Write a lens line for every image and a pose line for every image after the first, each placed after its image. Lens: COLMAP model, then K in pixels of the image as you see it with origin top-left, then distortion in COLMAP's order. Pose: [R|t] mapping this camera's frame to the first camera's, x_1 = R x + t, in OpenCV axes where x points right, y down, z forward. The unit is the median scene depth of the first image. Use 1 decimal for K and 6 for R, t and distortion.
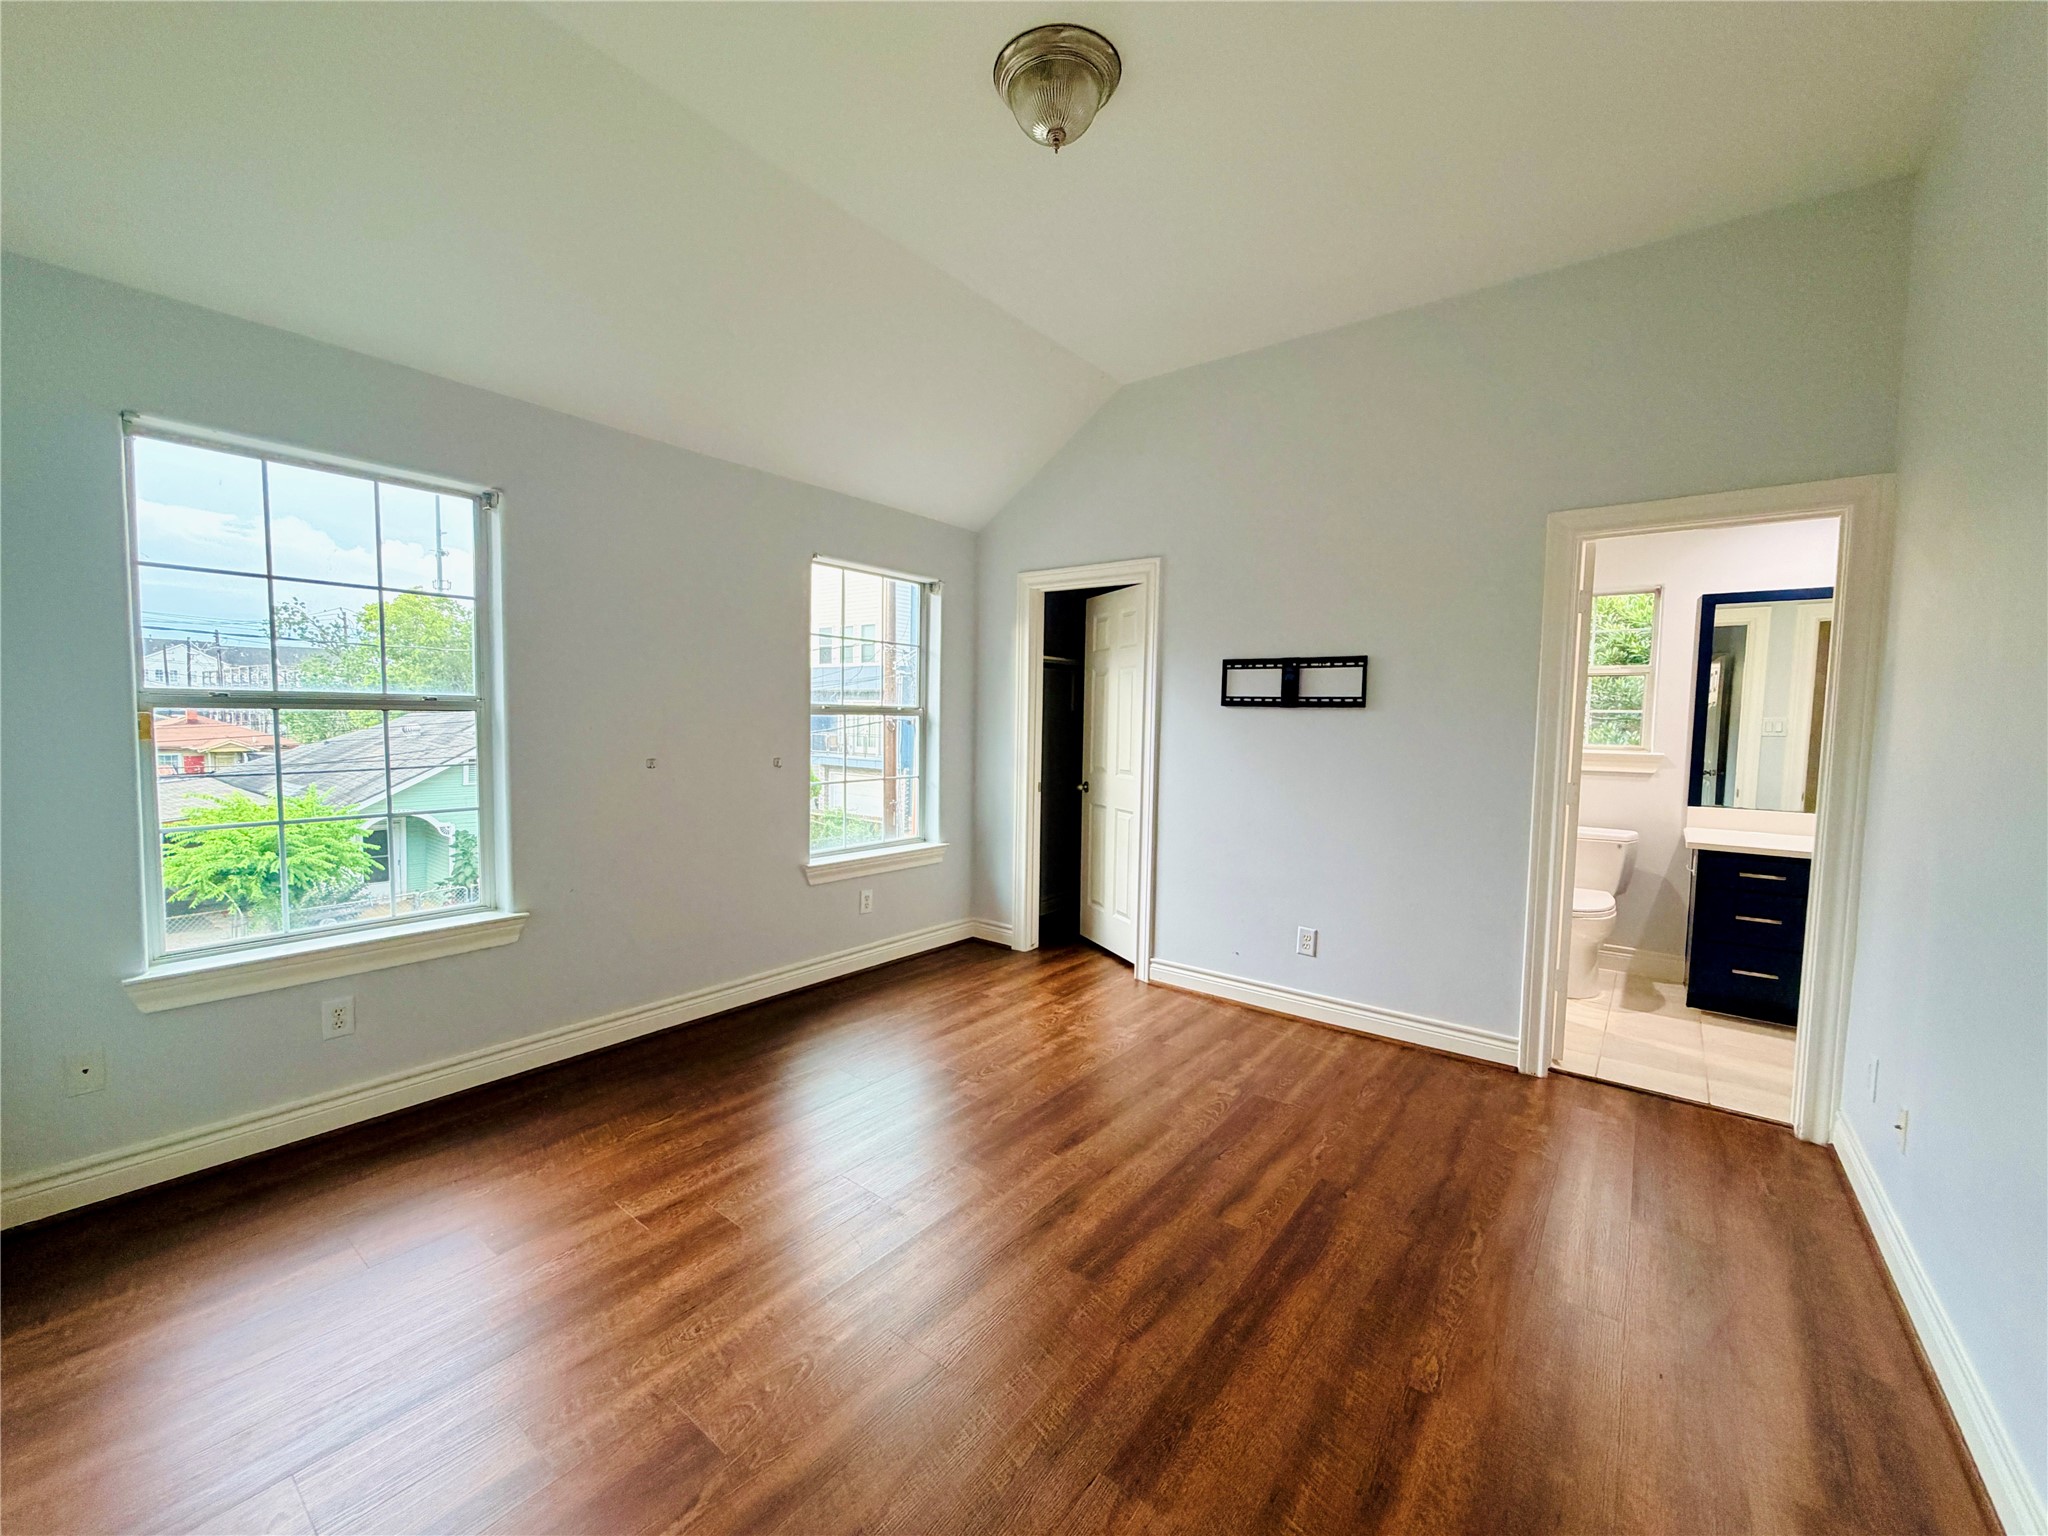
lens RADIAL K [[819.7, 0, 1022.6], [0, 819.7, 760.1], [0, 0, 1]] dist [0.001980, 0.000766]
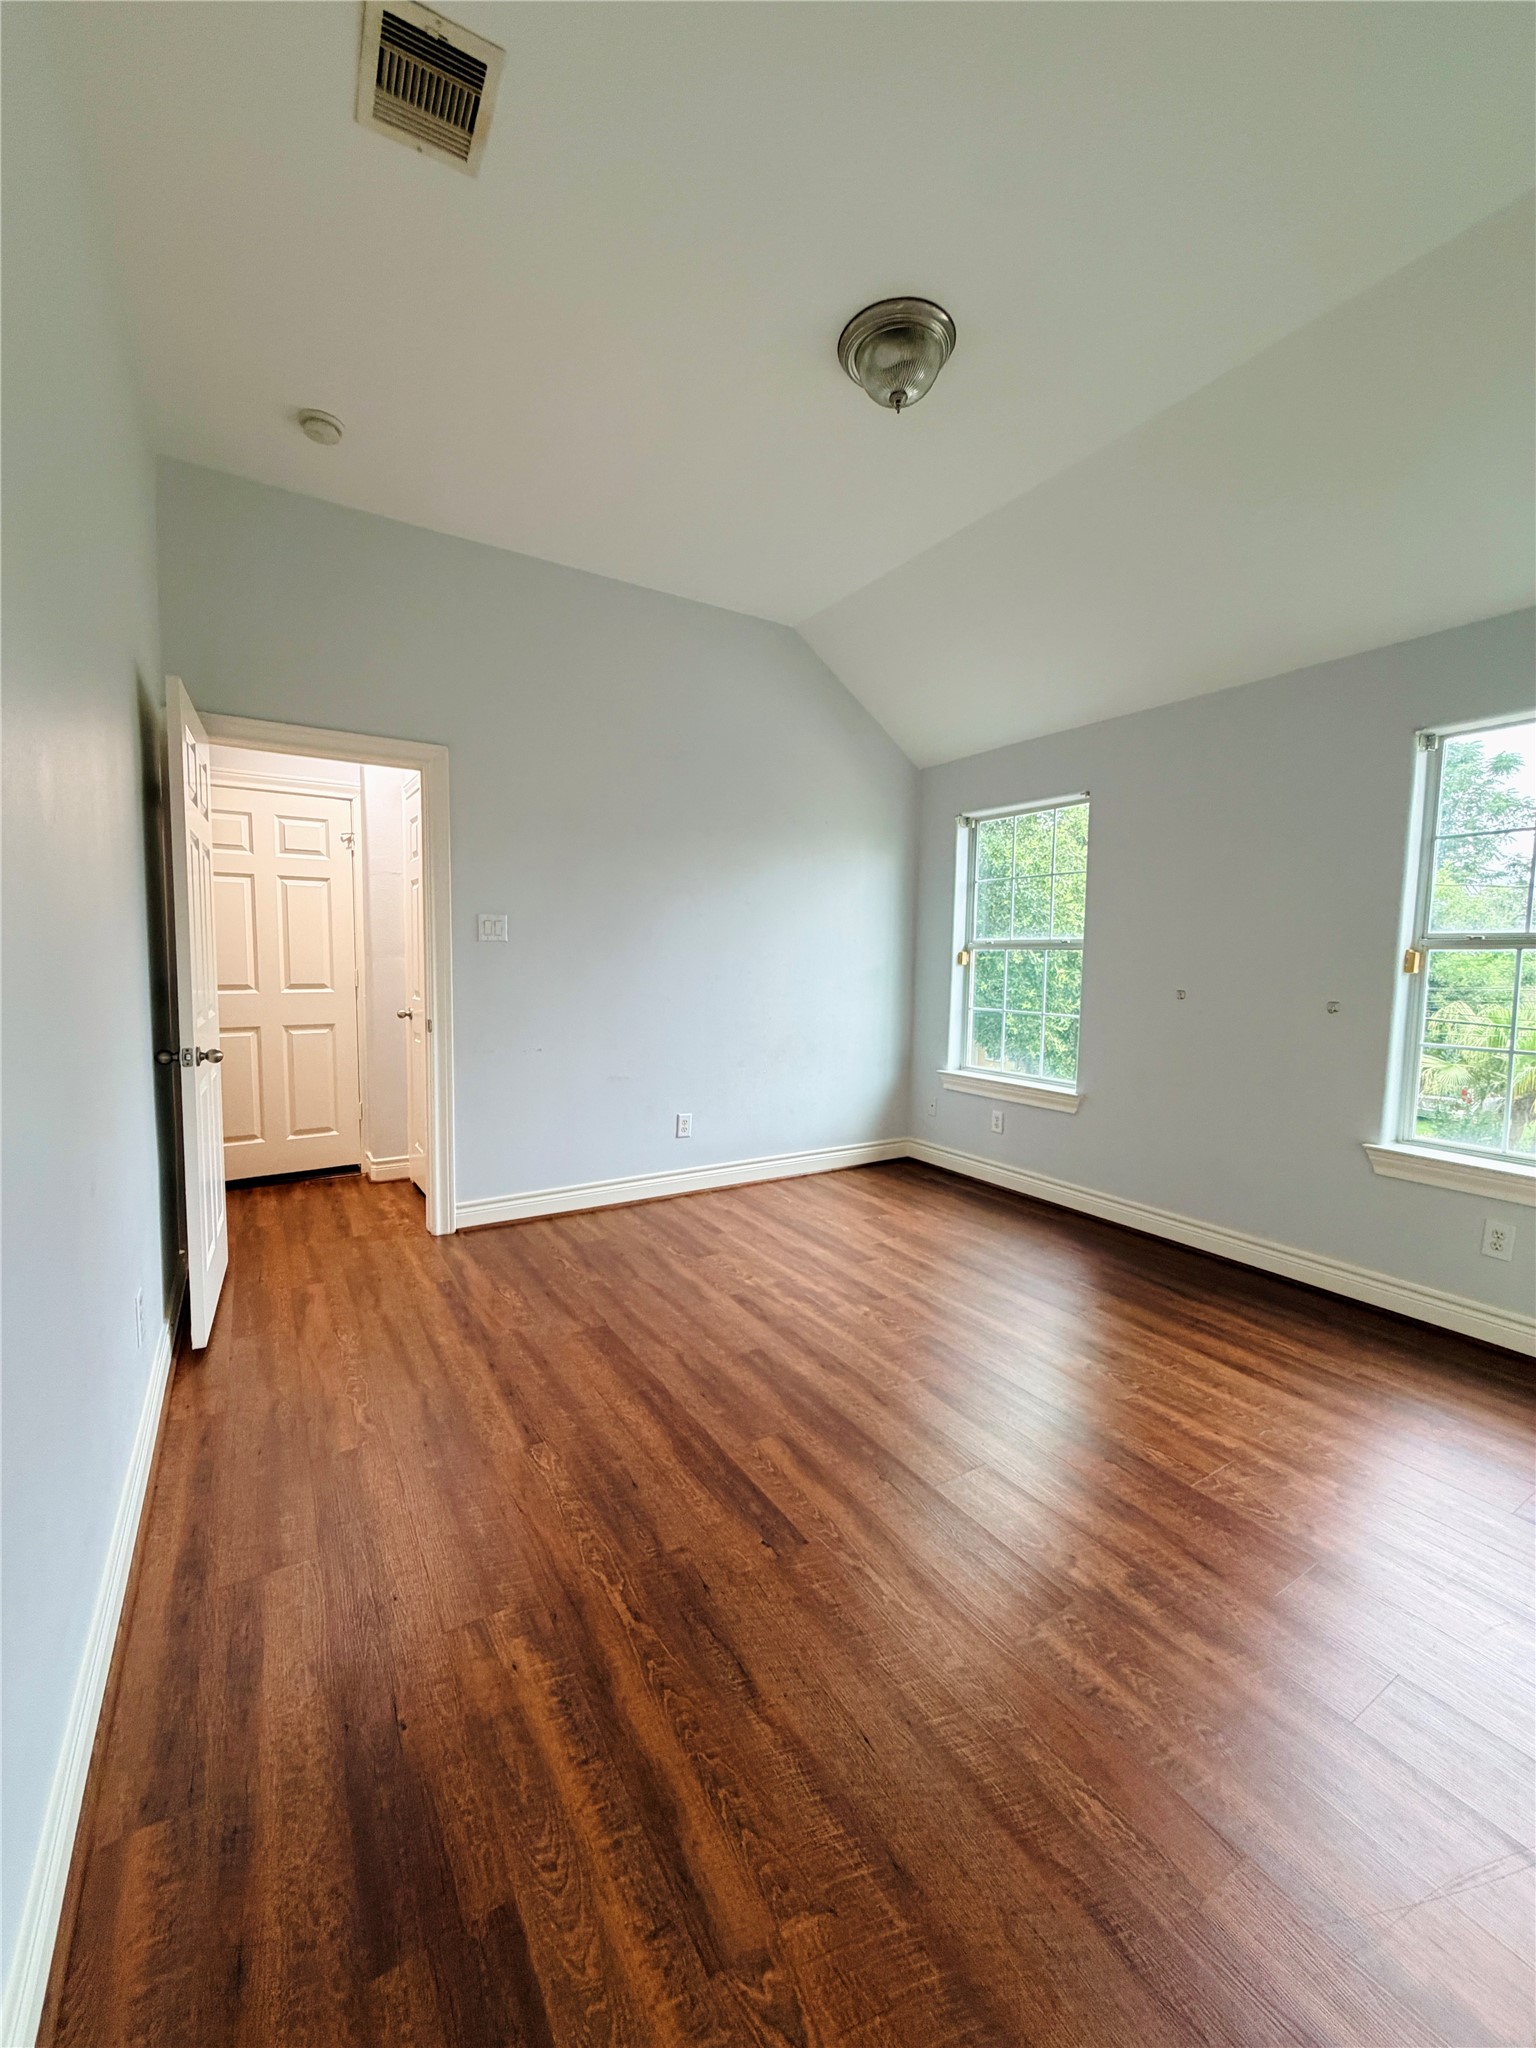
lens RADIAL K [[819.7, 0, 777.0], [0, 819.7, 1018.2], [0, 0, 1]] dist [0.001980, 0.000766]
pose [[-0.338480, 0.049619, -0.939665, 1.215102], [-0.071208, 0.994395, 0.078159, -0.020933], [0.938276, 0.093367, -0.333049, 1.363184]]
